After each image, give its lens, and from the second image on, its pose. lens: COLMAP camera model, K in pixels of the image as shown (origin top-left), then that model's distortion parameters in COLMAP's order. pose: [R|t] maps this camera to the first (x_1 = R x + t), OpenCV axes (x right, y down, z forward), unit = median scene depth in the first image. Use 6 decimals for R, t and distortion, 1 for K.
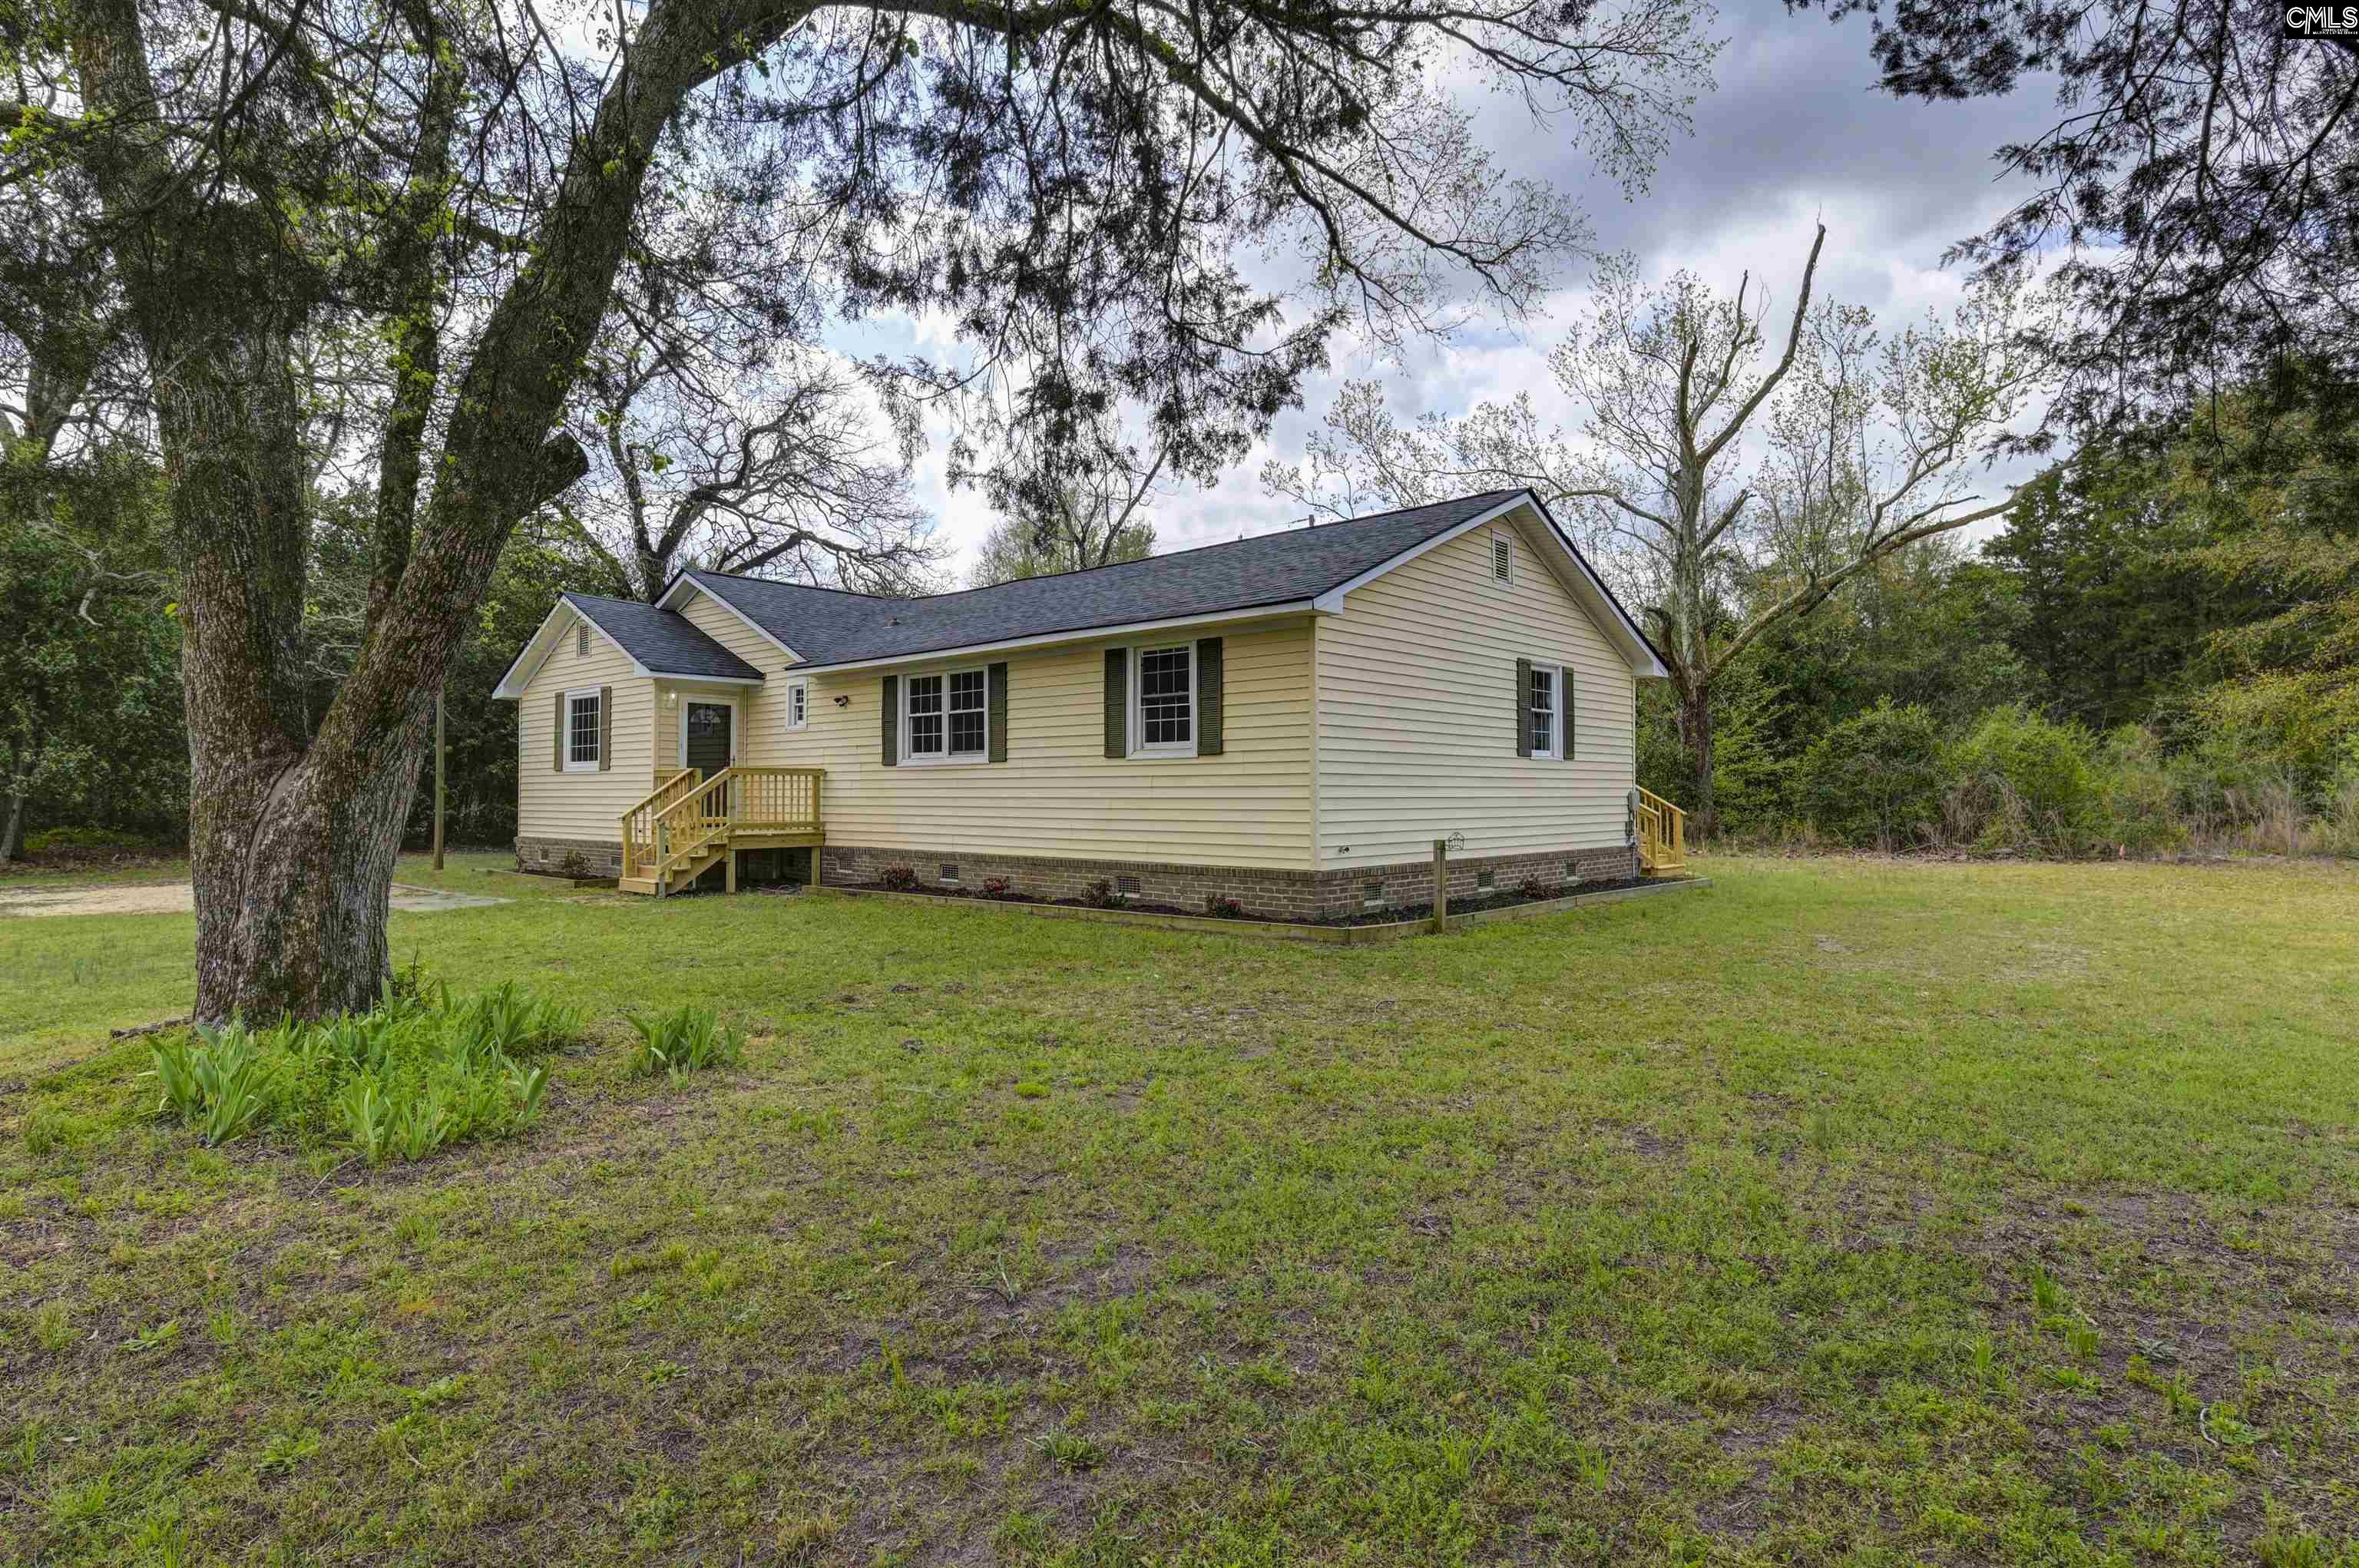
lens RADIAL K [[1255.6, 0, 1197.9], [0, 1255.6, 801.7], [0, 0, 1]] dist [0.001489, -0.000464]
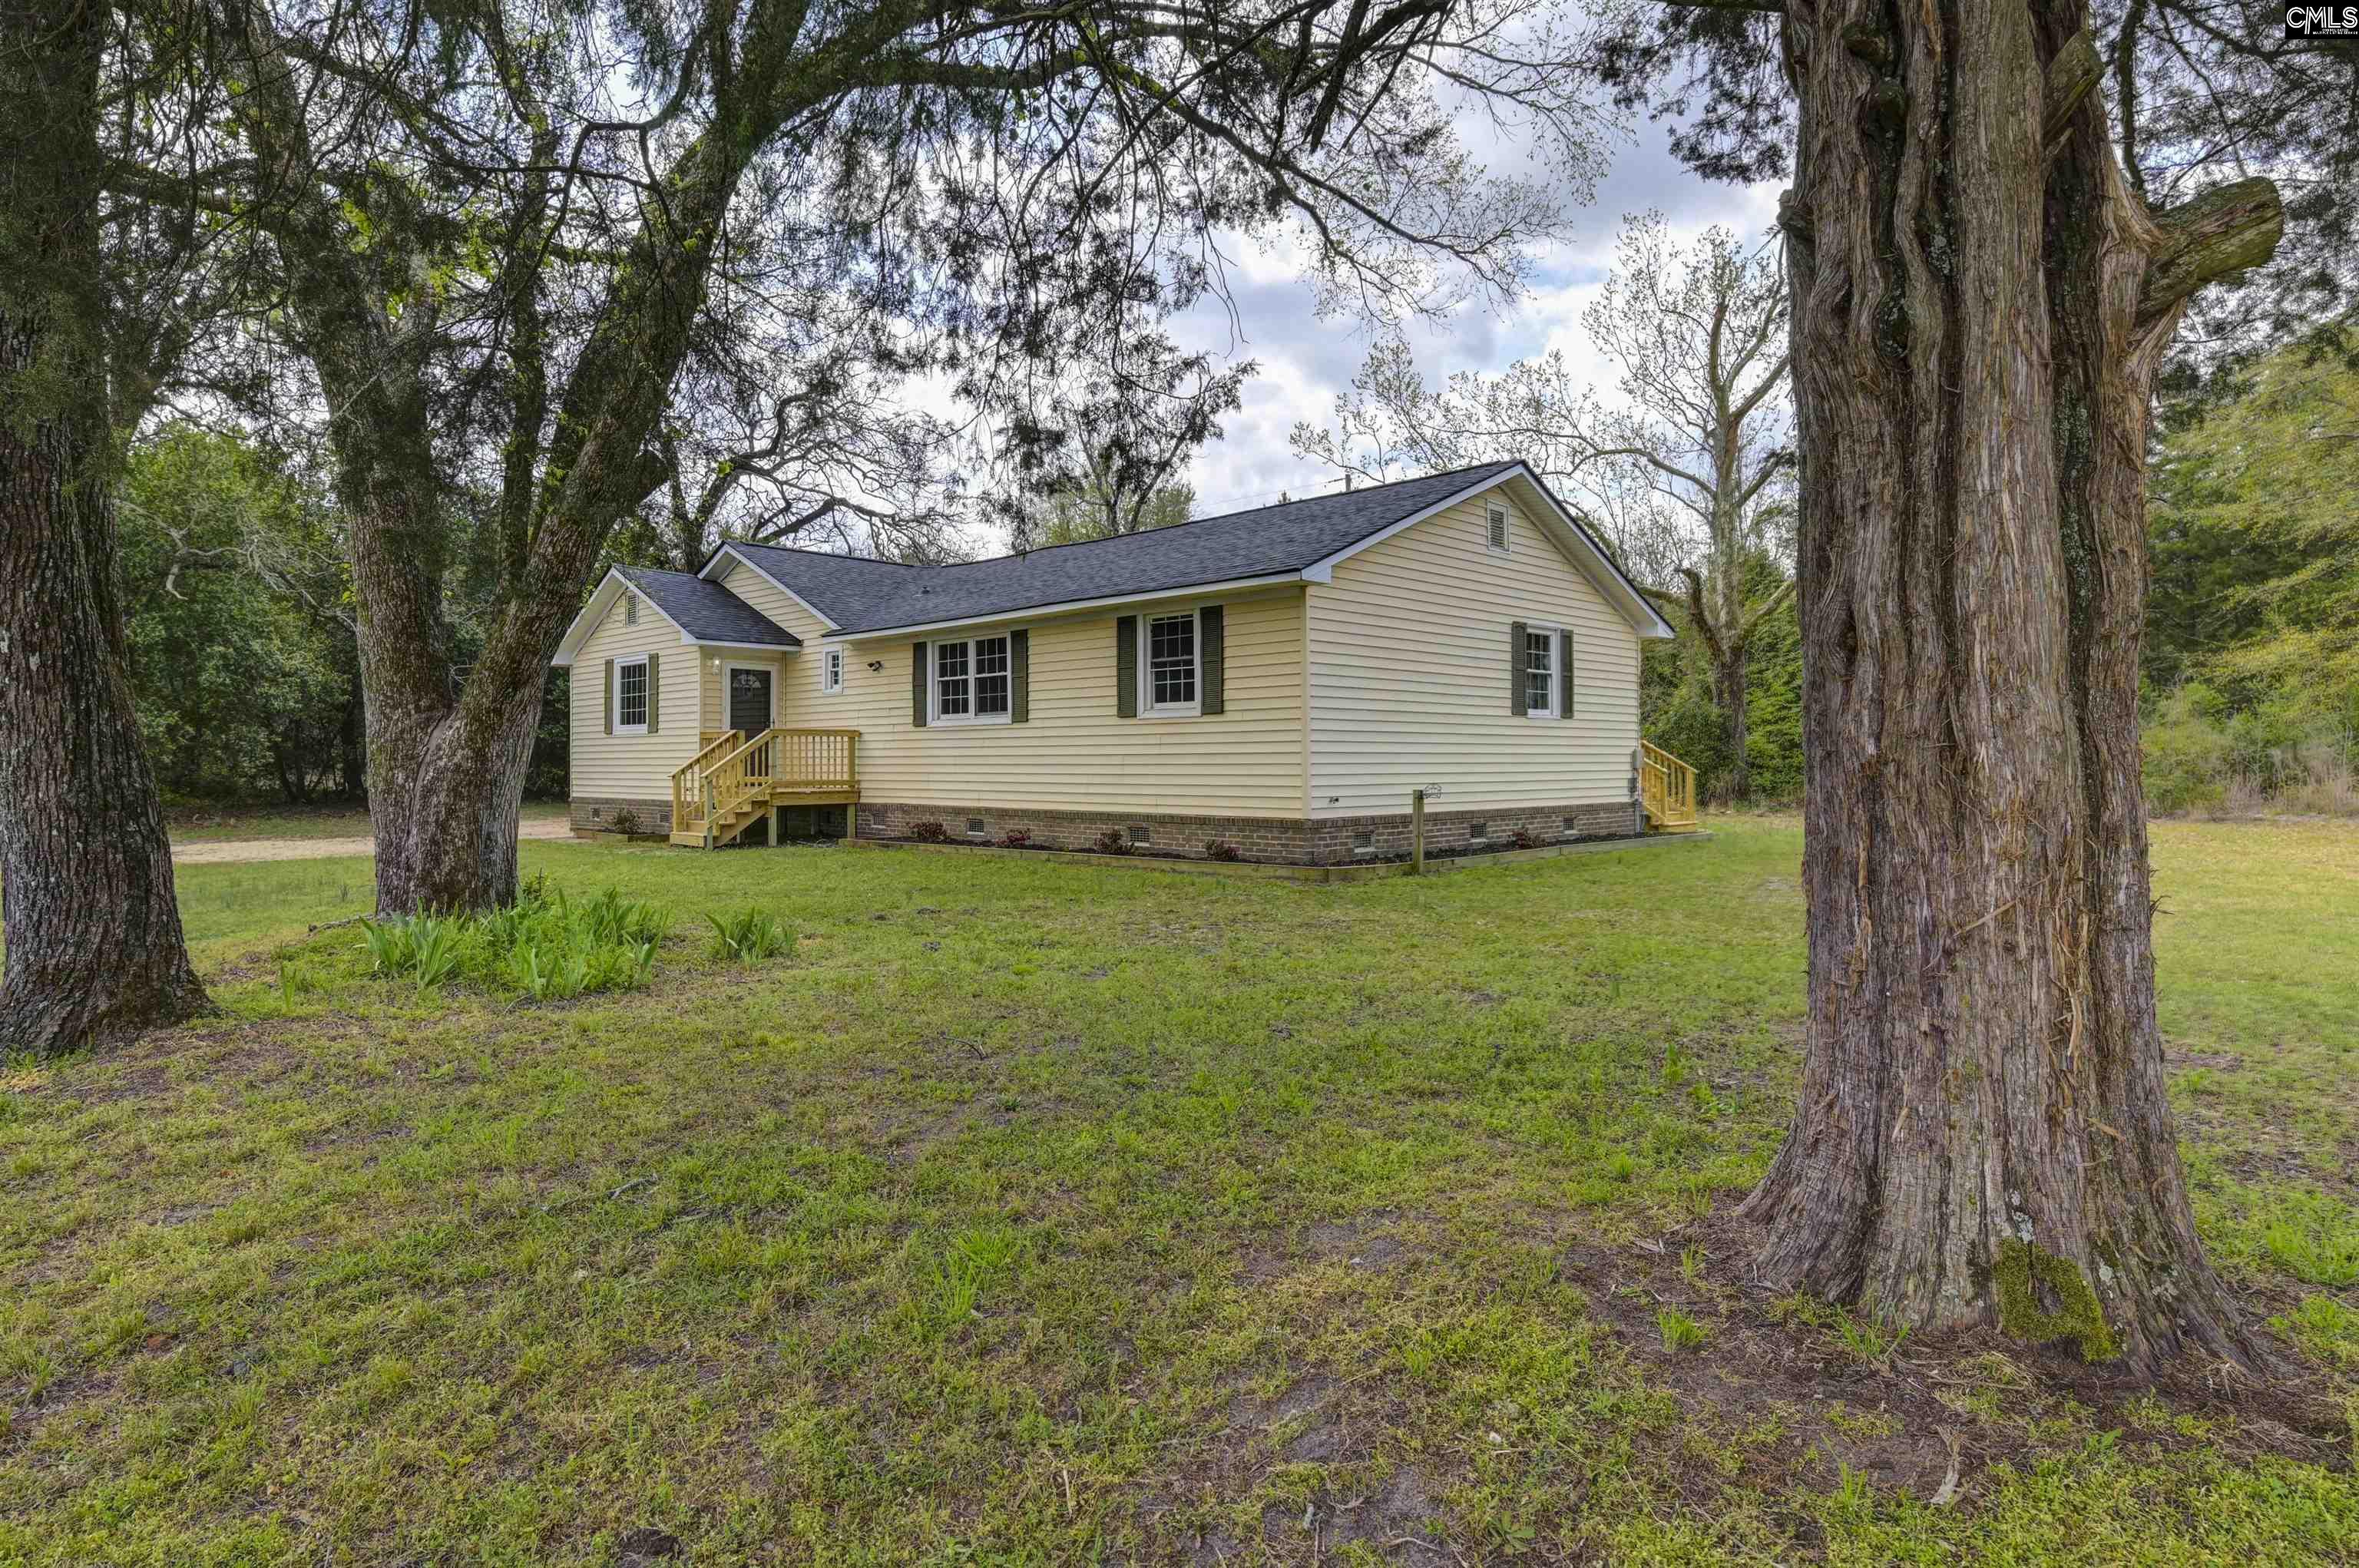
lens RADIAL K [[1333.9, 0, 1218.9], [0, 1333.9, 788.8], [0, 0, 1]] dist [0.001489, 0.000663]
pose [[0.999659, -0.003143, -0.025926, 0.037726], [0.003482, 0.999909, 0.013023, 0.010408], [0.025882, -0.013109, 0.999579, -0.126735]]
